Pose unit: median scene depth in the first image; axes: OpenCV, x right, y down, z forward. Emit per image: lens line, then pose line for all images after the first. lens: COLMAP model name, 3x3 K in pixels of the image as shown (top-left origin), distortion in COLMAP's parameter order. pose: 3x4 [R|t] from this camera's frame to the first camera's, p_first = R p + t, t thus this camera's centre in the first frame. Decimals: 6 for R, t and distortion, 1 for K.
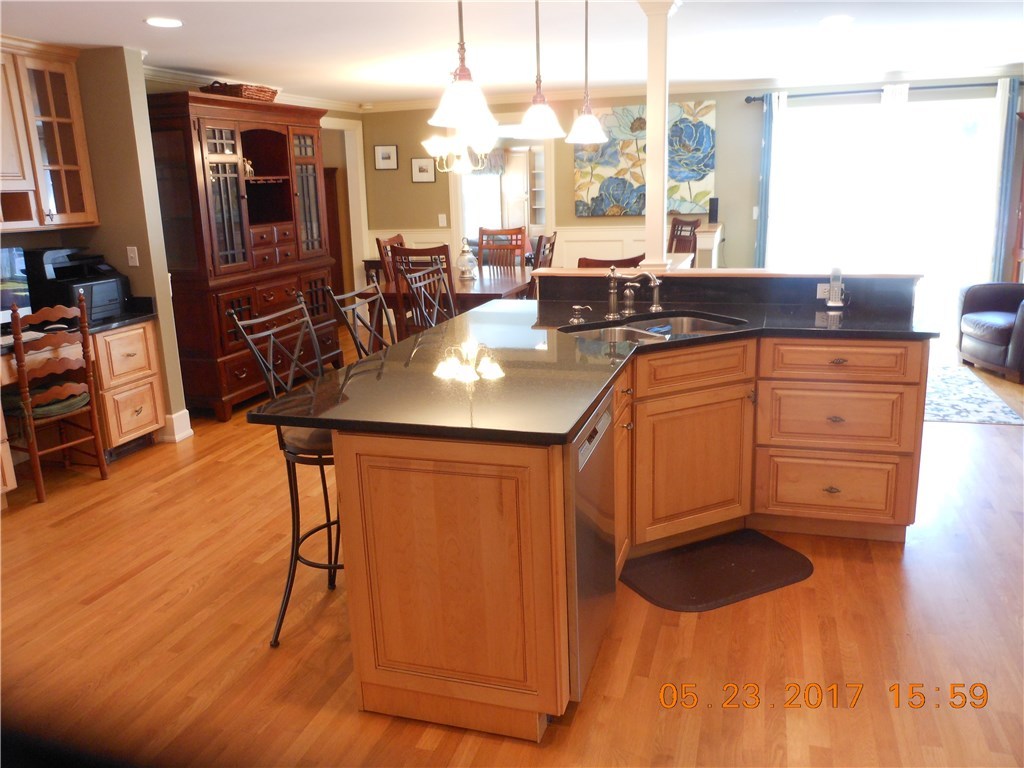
lens RADIAL K [[832.2, 0, 507.3], [0, 832.2, 387.4], [0, 0, 1]] dist [-0.062242, 0.036012]
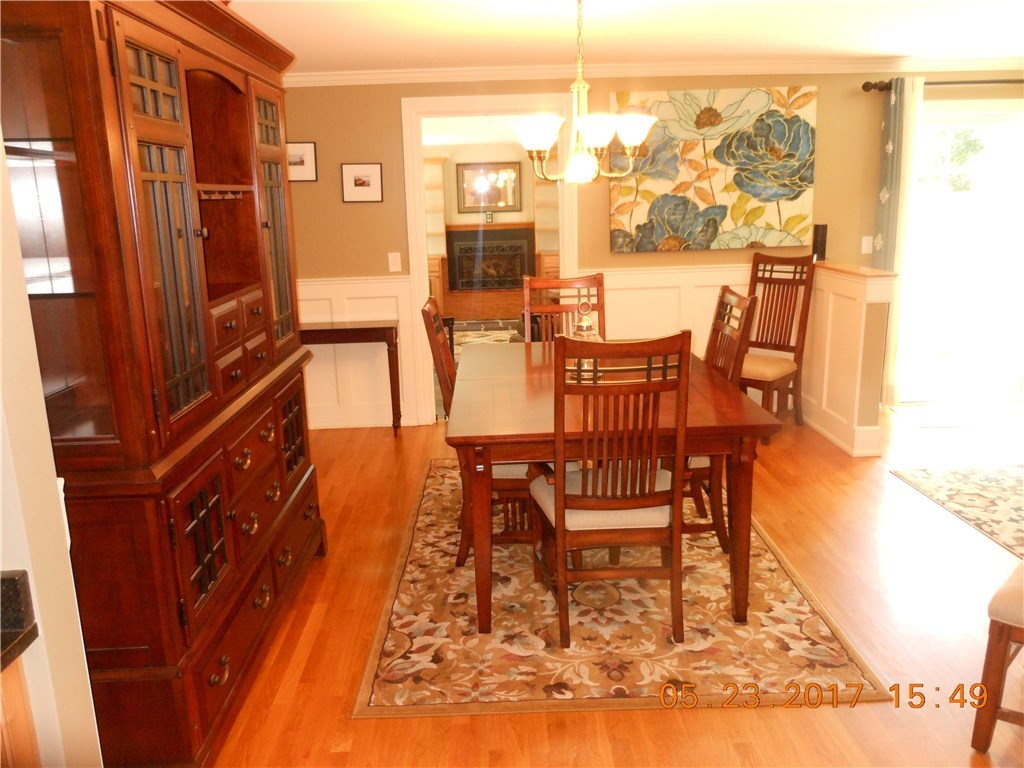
lens RADIAL K [[832.2, 0, 514.0], [0, 832.2, 382.2], [0, 0, 1]] dist [-0.062242, 0.036012]
pose [[0.941803, -0.078626, 0.326840, -0.233962], [0.080913, 0.996699, 0.006618, -0.120487], [-0.326282, 0.020213, 0.945056, 0.421568]]
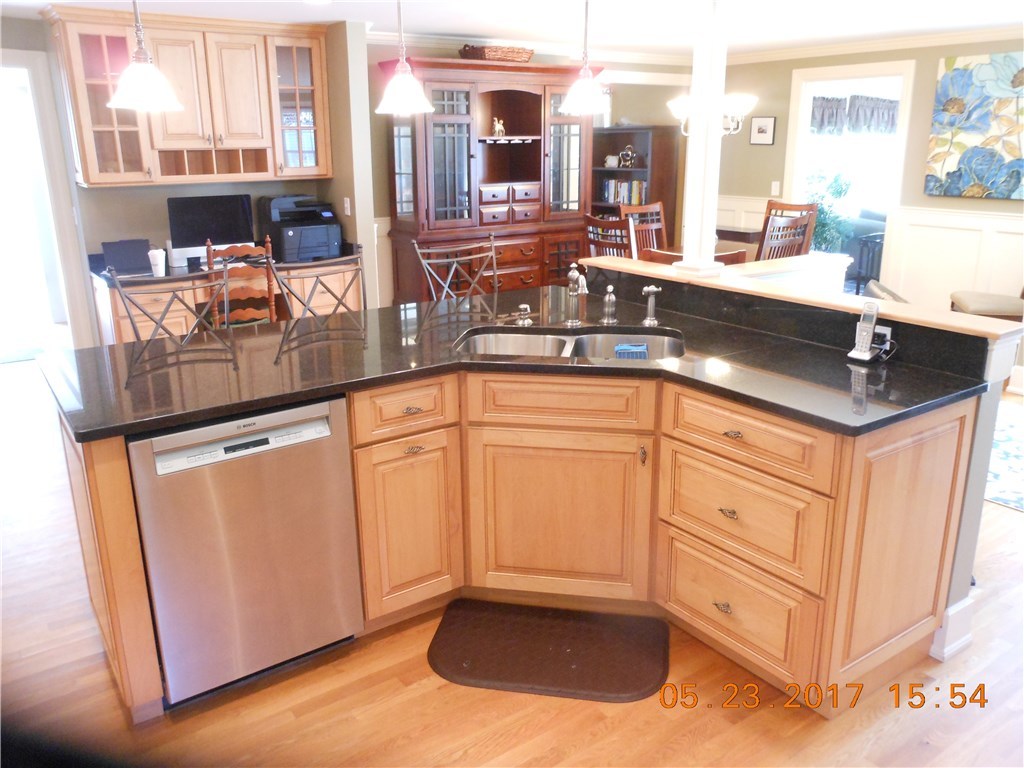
lens RADIAL K [[832.2, 0, 484.2], [0, 832.2, 376.1], [0, 0, 1]] dist [-0.062242, 0.036012]
pose [[0.786188, 0.190204, -0.587989, 0.262658], [-0.161997, 0.981616, 0.100933, -0.048313], [0.596377, 0.015900, 0.802547, 0.125068]]
